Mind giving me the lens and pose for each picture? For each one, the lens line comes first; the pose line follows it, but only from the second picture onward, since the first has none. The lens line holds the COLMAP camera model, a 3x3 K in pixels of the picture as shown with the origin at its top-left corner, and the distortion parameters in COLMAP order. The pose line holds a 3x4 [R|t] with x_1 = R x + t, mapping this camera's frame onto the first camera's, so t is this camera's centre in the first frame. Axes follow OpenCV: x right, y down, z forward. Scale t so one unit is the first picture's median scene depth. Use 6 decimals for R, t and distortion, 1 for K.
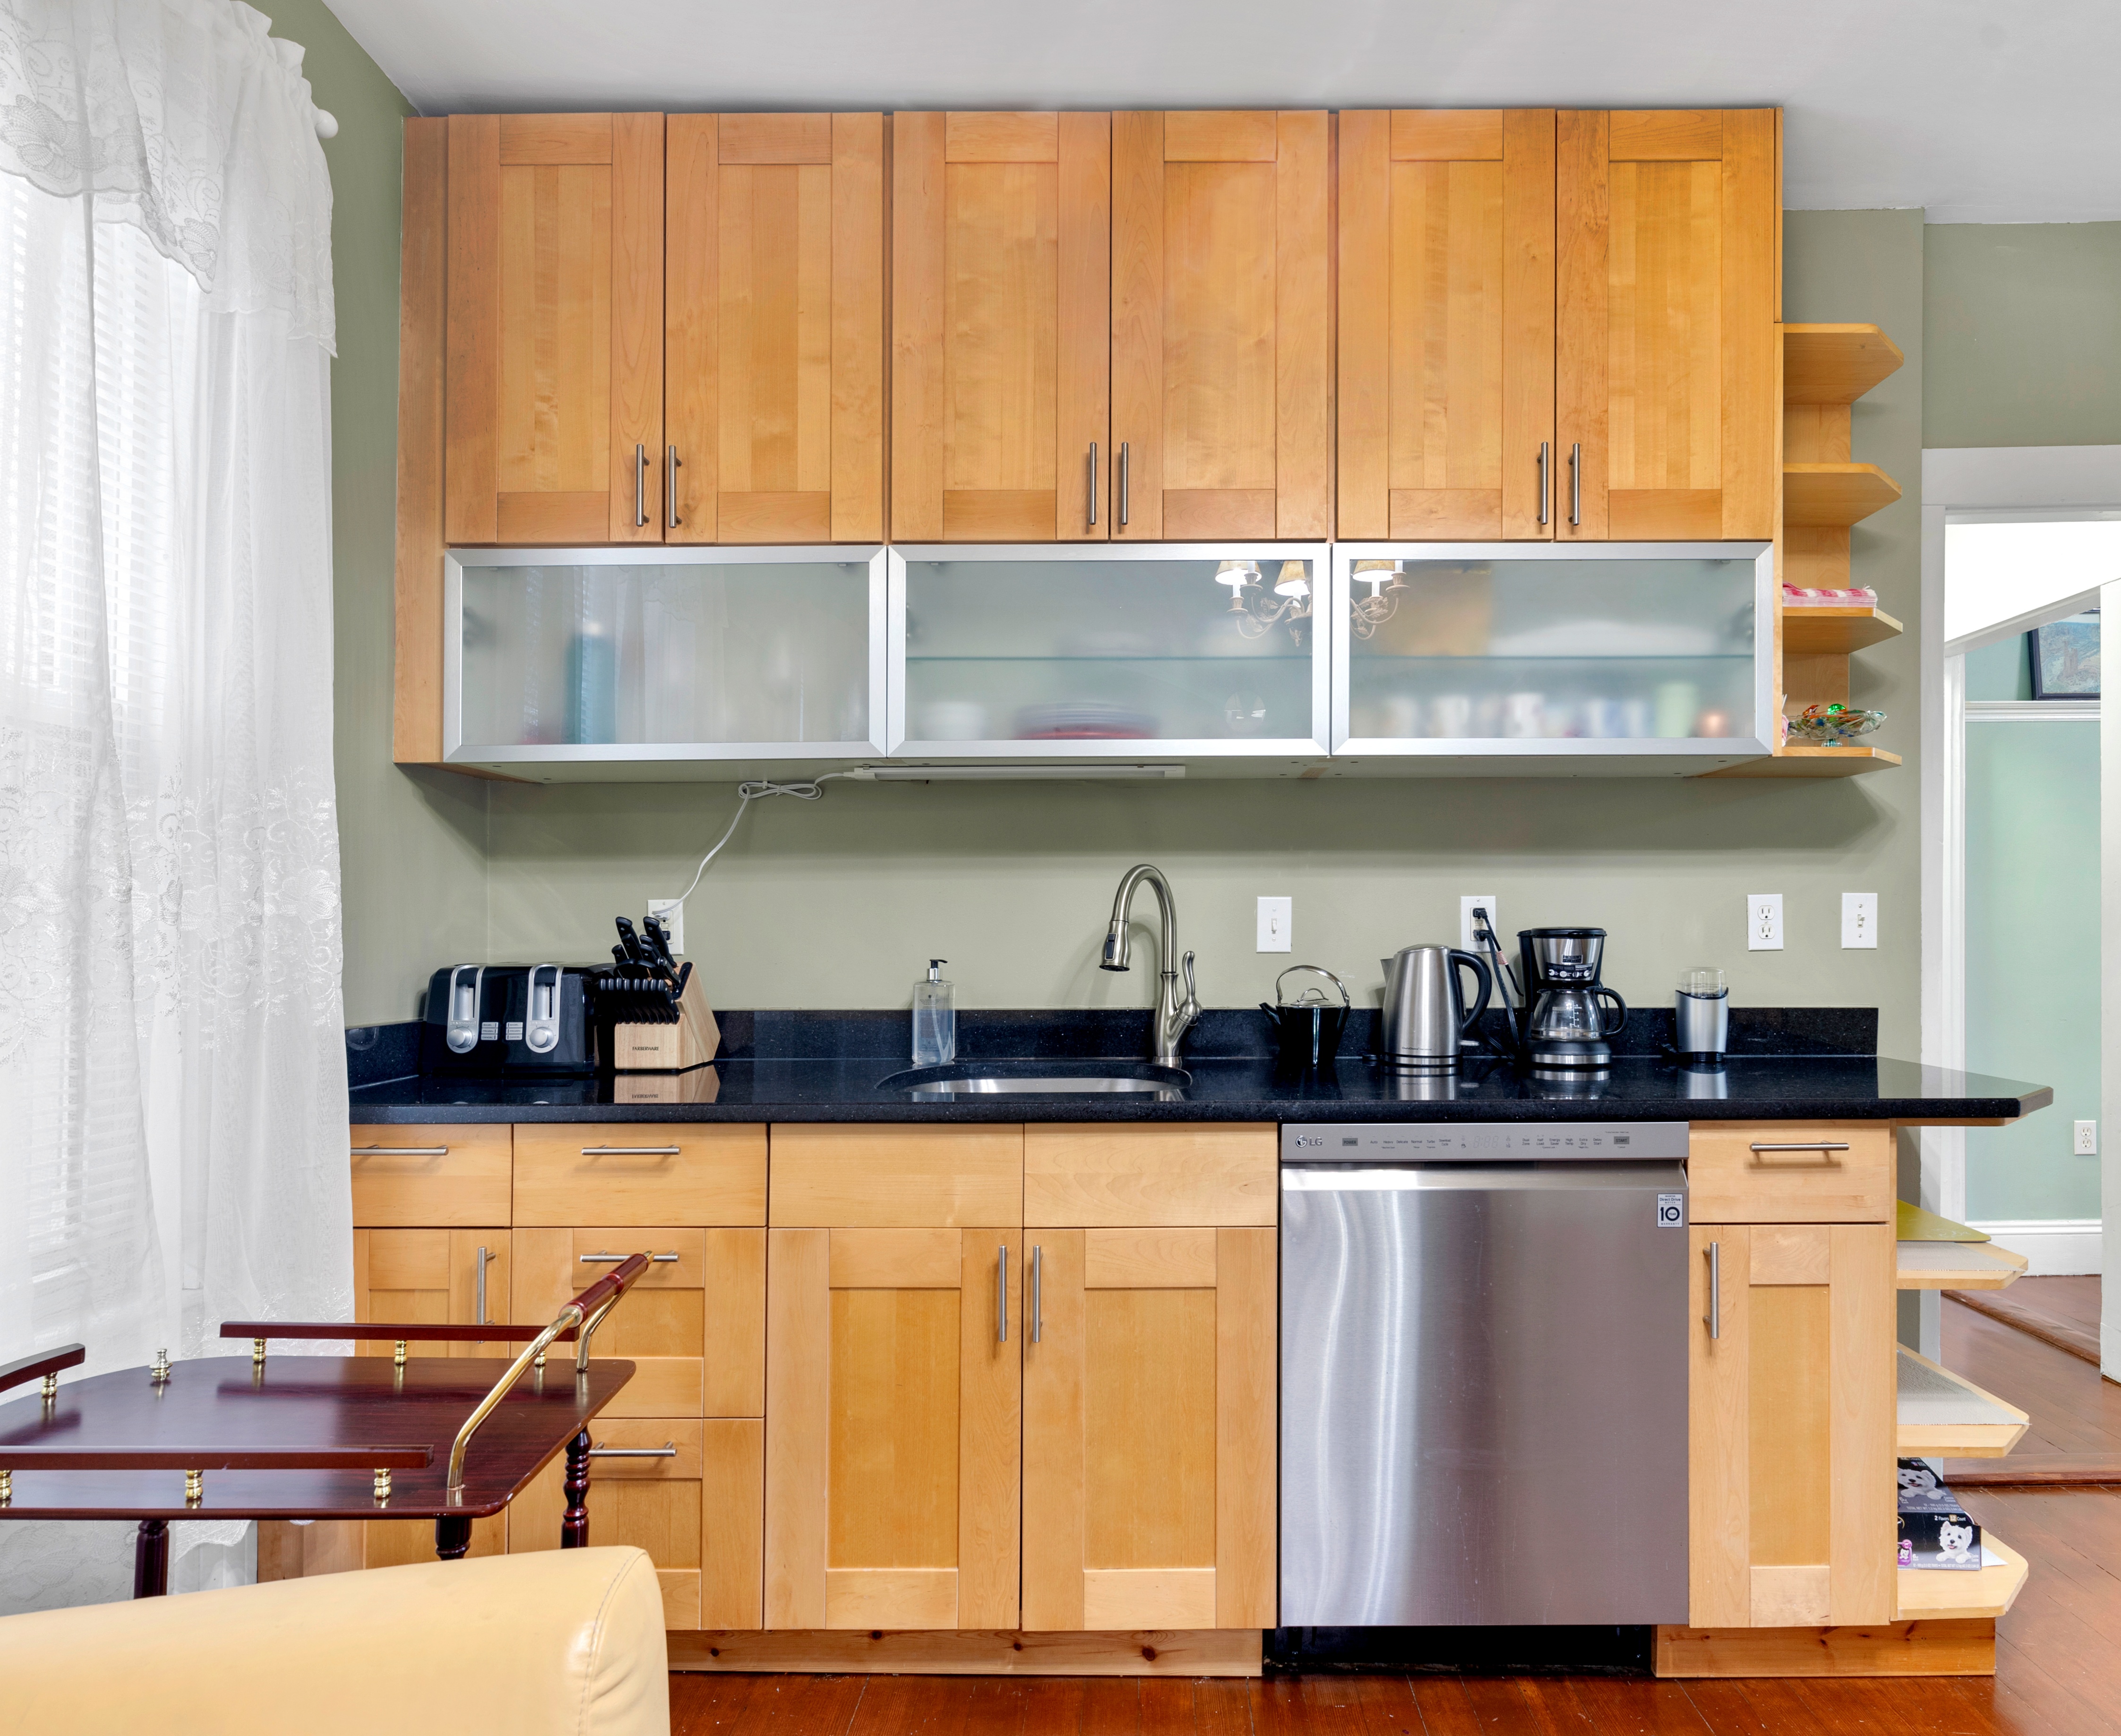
lens RADIAL K [[1232.9, 0, 1153.5], [0, 1232.9, 917.2], [0, 0, 1]] dist [0.002407, -0.005671]
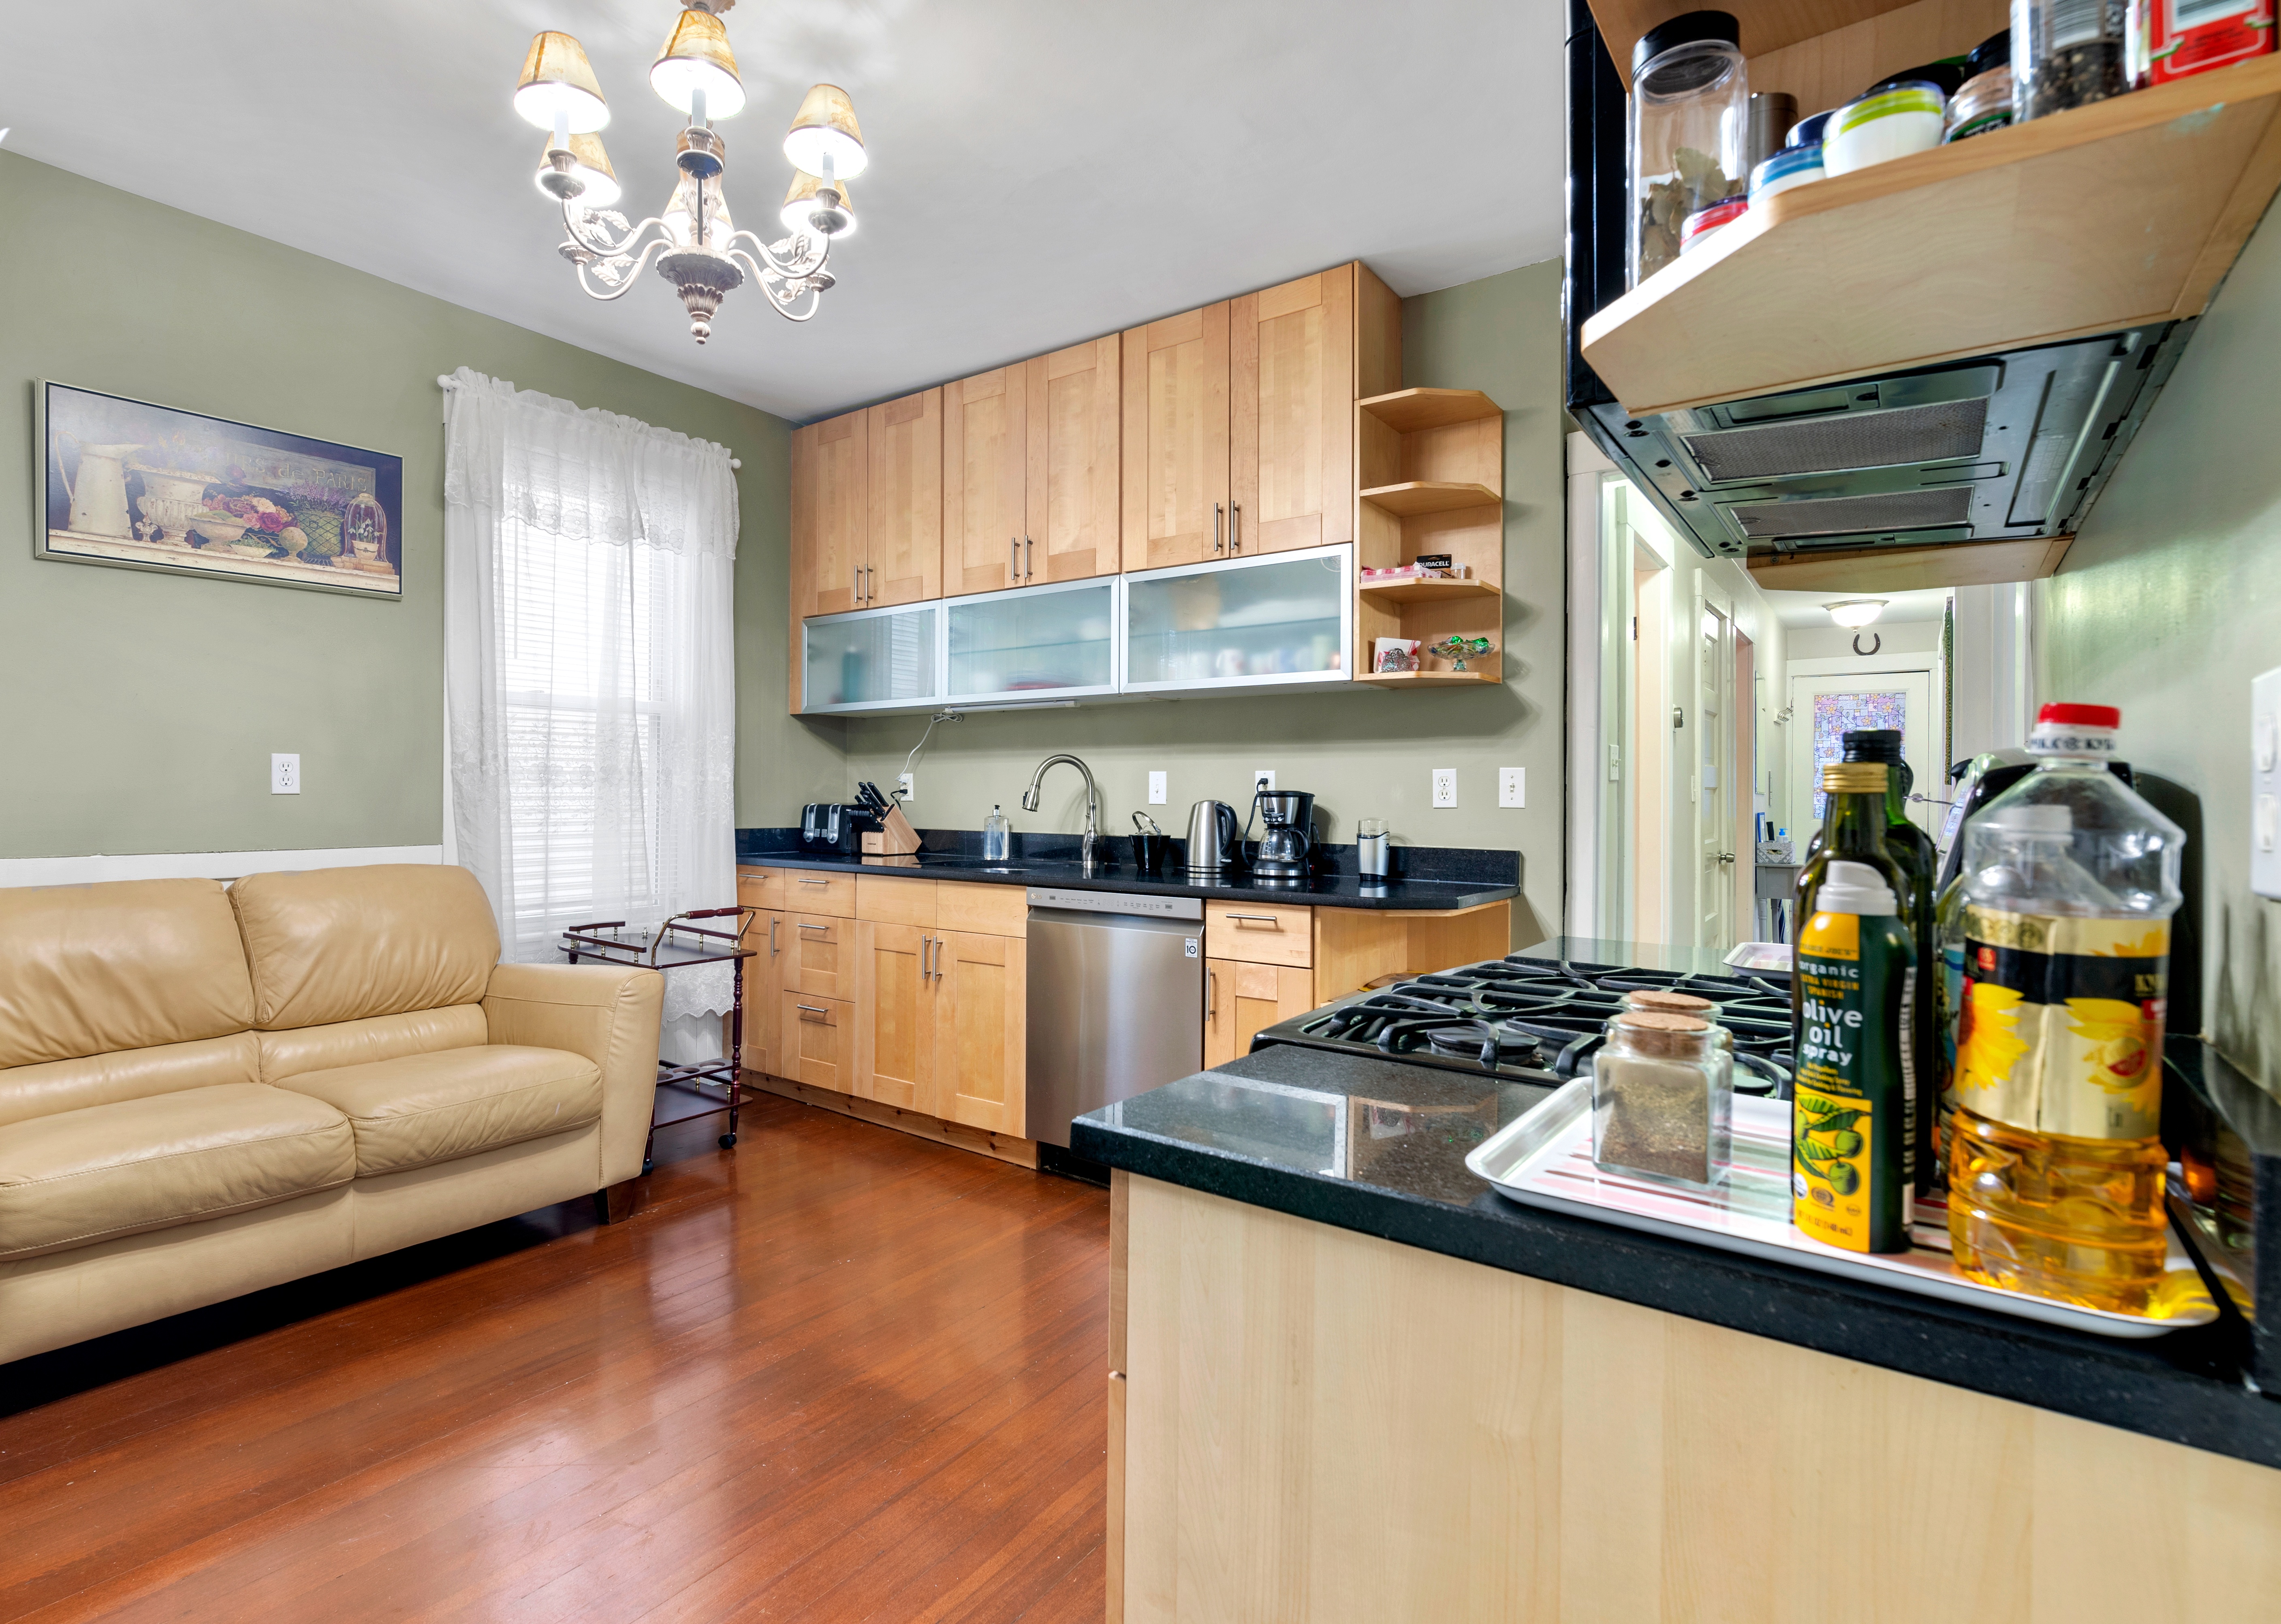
lens RADIAL K [[1103.9, 0, 1052.6], [0, 1103.9, 794.2], [0, 0, 1]] dist [0.000349, -0.000410]
pose [[0.789814, 0.009590, -0.613271, 1.034718], [-0.004007, 0.999937, 0.010477, -0.000248], [0.613333, -0.005818, 0.789803, -0.323465]]
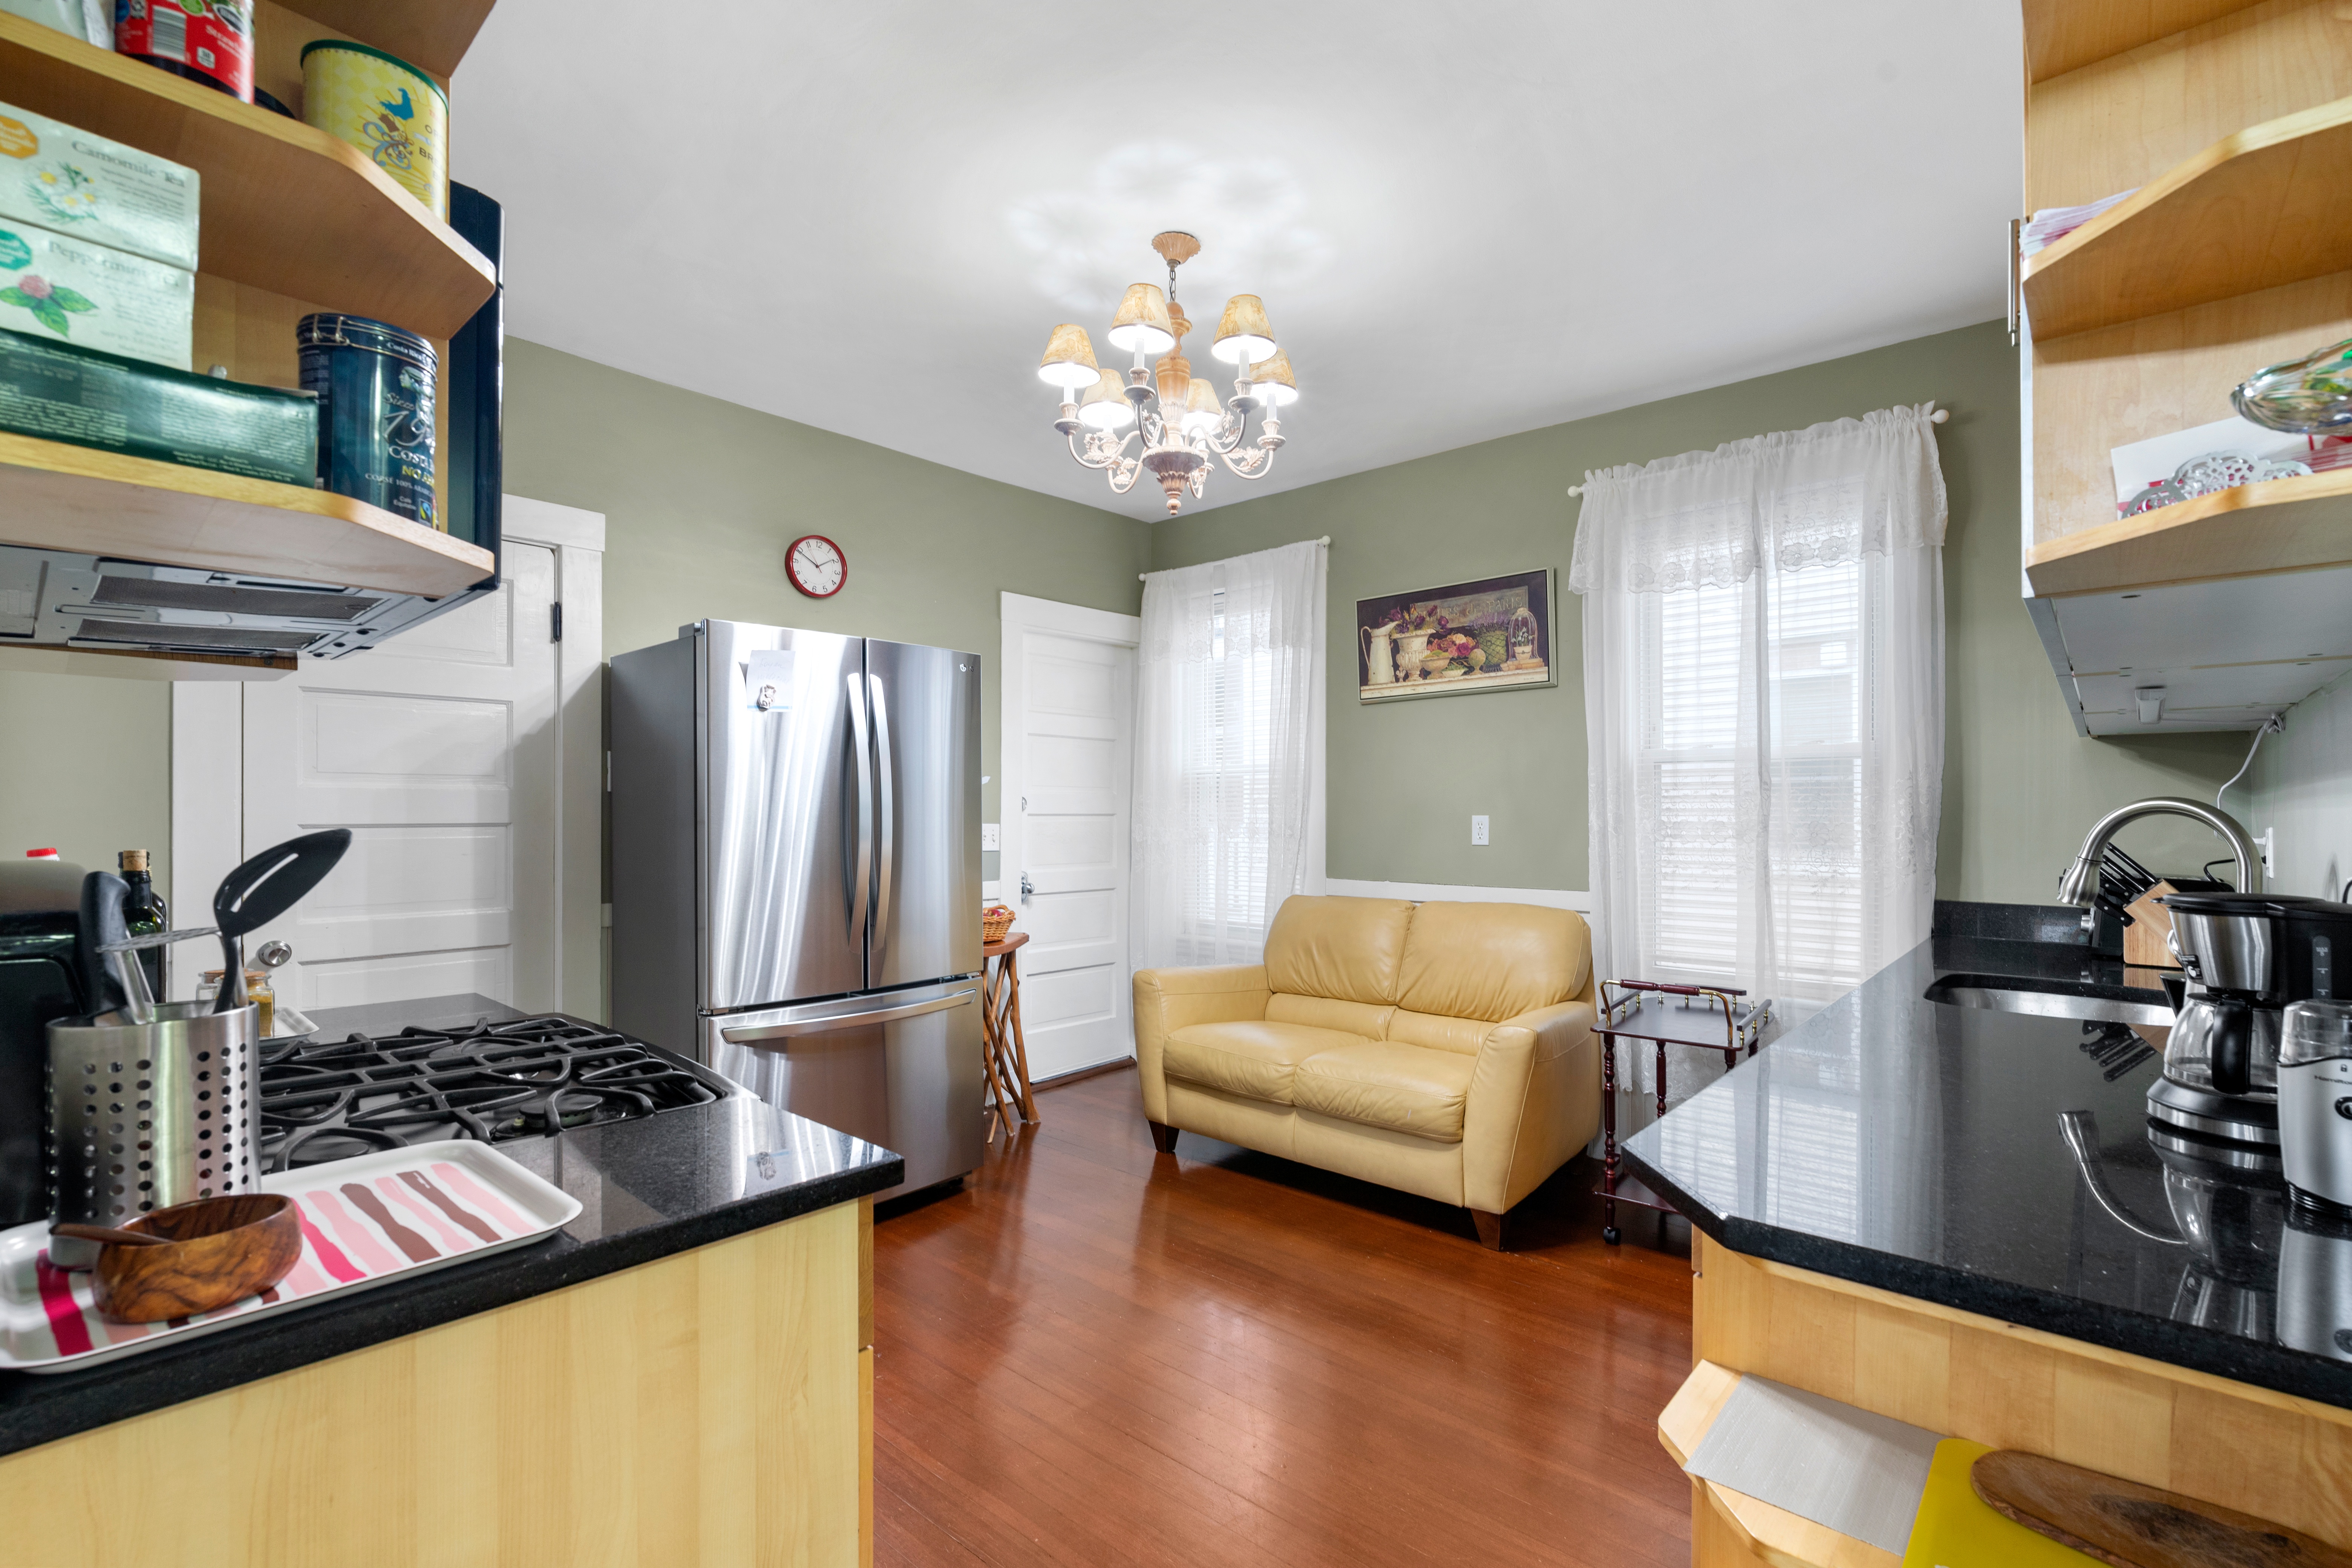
lens RADIAL K [[1036.2, 0, 1186.4], [0, 1036.2, 804.3], [0, 0, 1]] dist [-0.001979, 0.000295]
pose [[-0.653367, -0.003326, -0.757034, 1.093095], [0.006676, 0.999926, -0.010154, -0.038237], [0.757012, -0.011688, -0.653297, 0.992108]]
